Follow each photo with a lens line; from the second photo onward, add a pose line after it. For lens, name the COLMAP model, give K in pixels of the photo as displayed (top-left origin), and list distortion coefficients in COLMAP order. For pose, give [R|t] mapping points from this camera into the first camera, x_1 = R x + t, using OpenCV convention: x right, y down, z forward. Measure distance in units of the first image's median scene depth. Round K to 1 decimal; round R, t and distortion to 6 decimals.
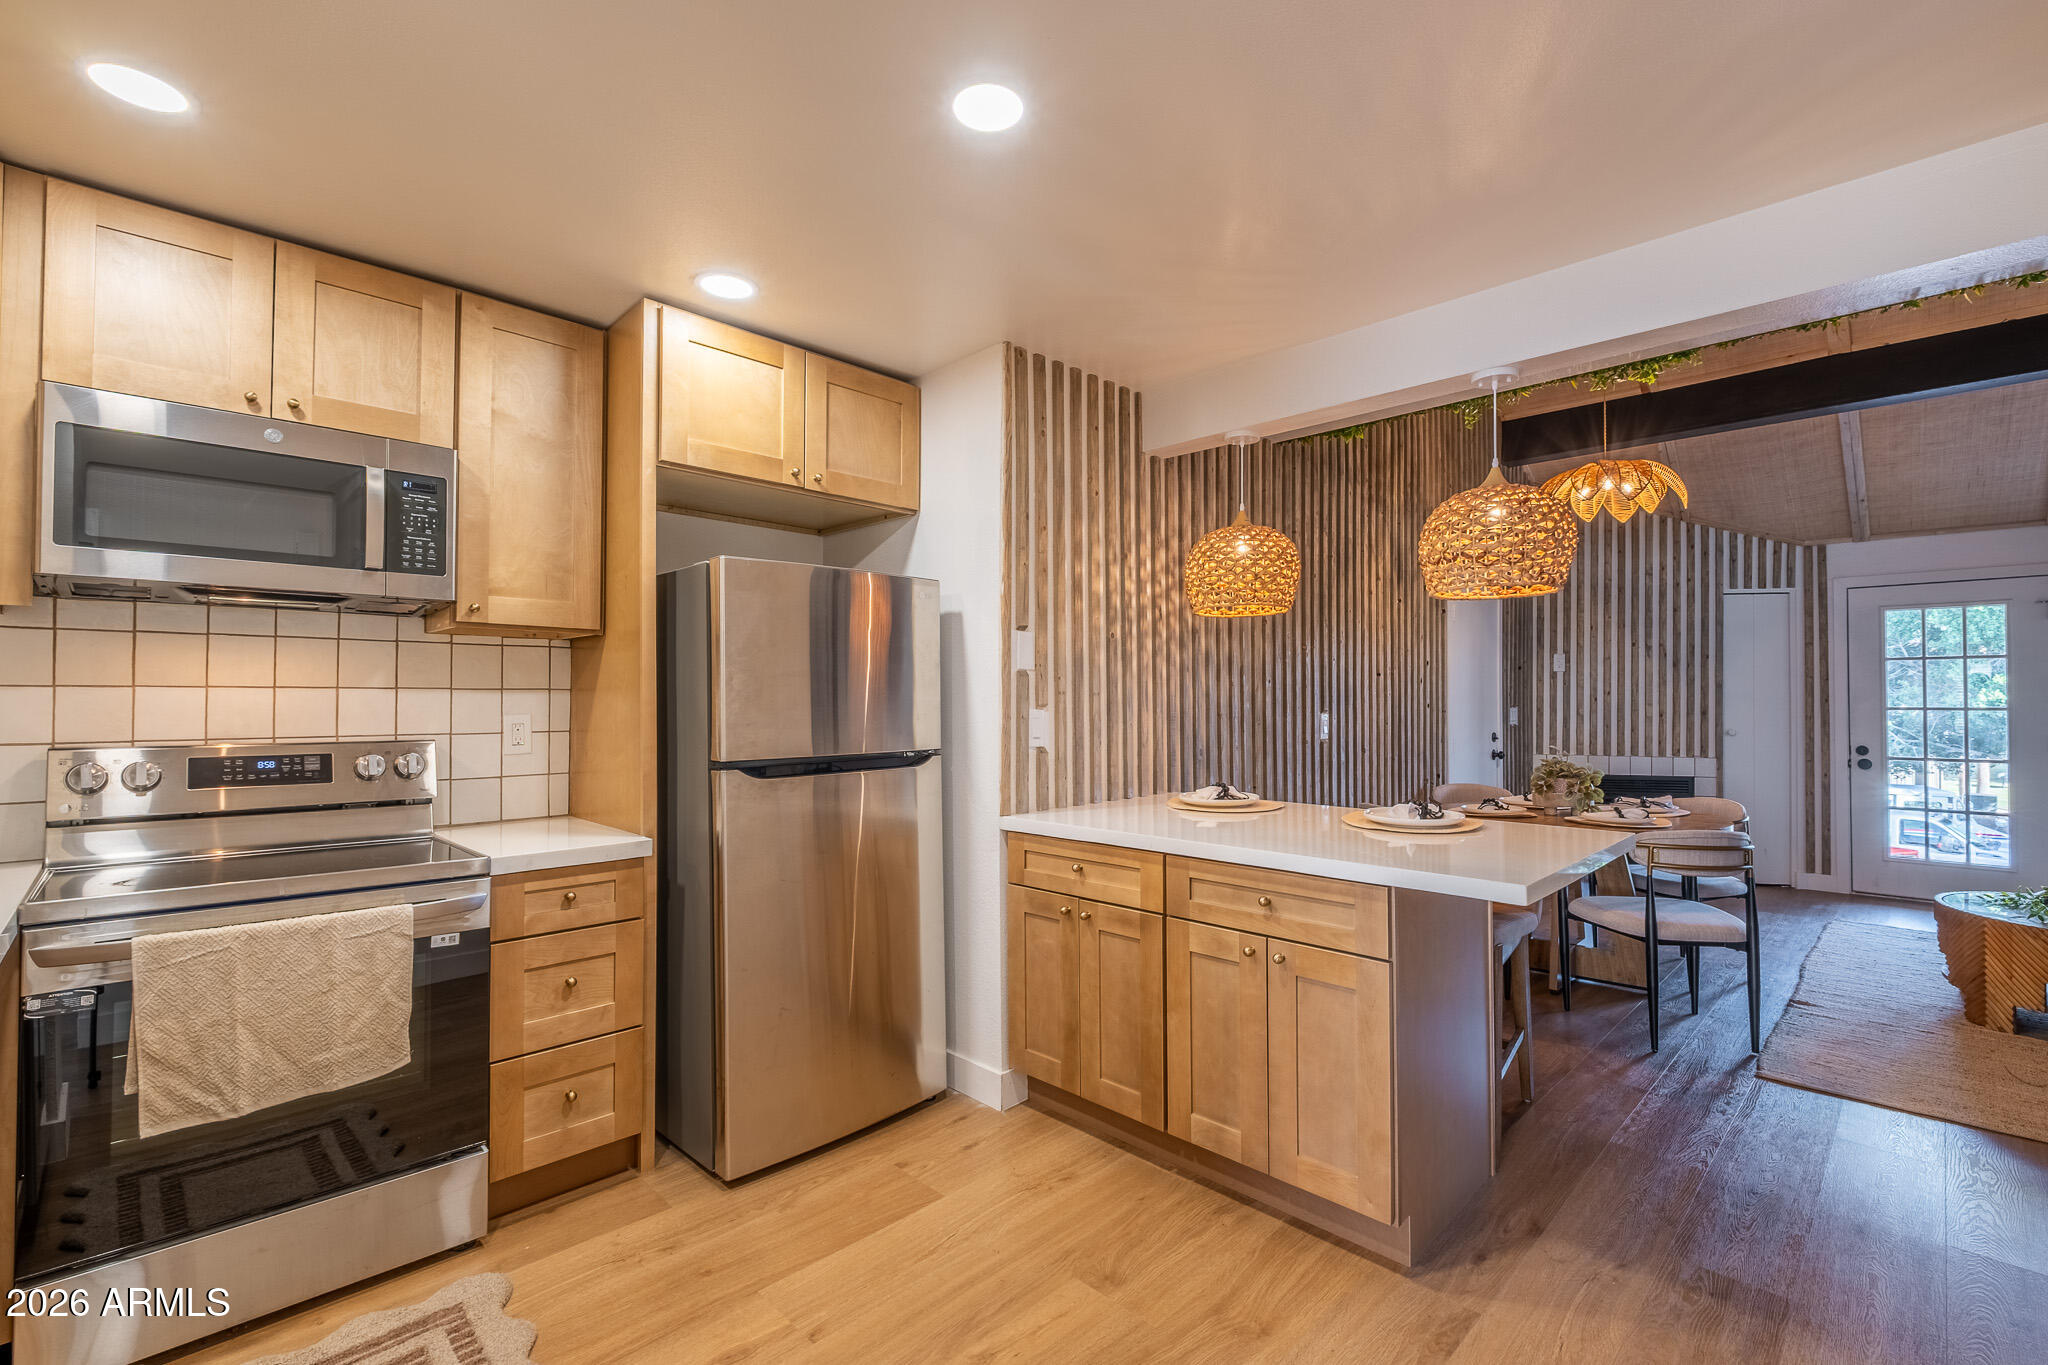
lens RADIAL K [[896.6, 0, 1025.7], [0, 896.6, 681.7], [0, 0, 1]] dist [-0.000521, -0.000040]
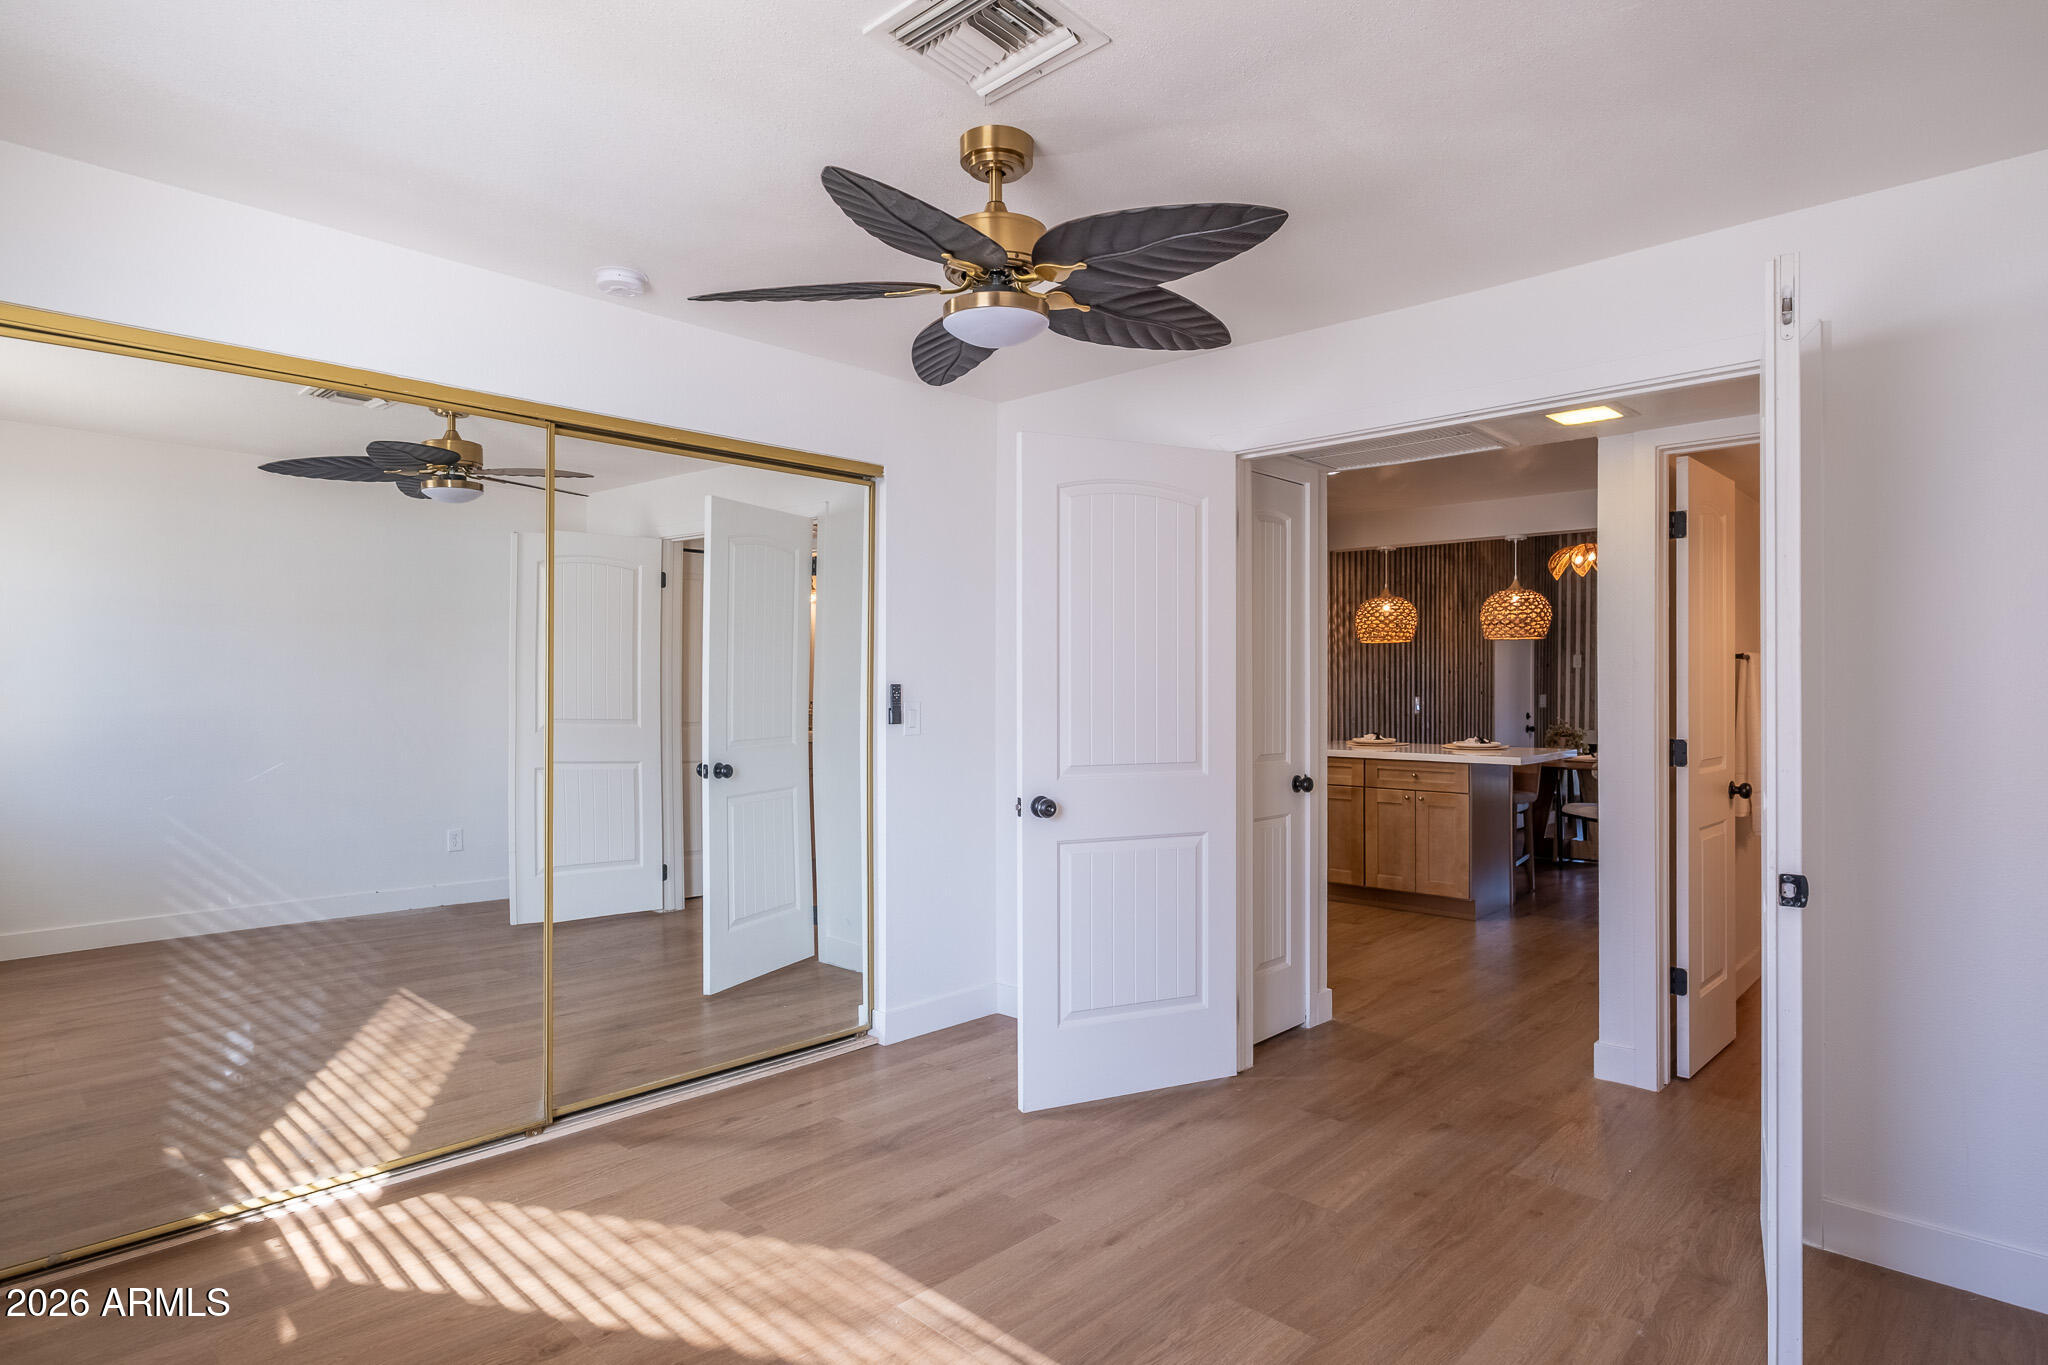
lens RADIAL K [[1092.2, 0, 1022.2], [0, 1092.2, 689.6], [0, 0, 1]] dist [0.001449, 0.000157]
pose [[0.999565, -0.000574, 0.029494, -0.596854], [0.000001, 0.999811, 0.019444, -0.022086], [-0.029500, -0.019436, 0.999376, -1.284384]]
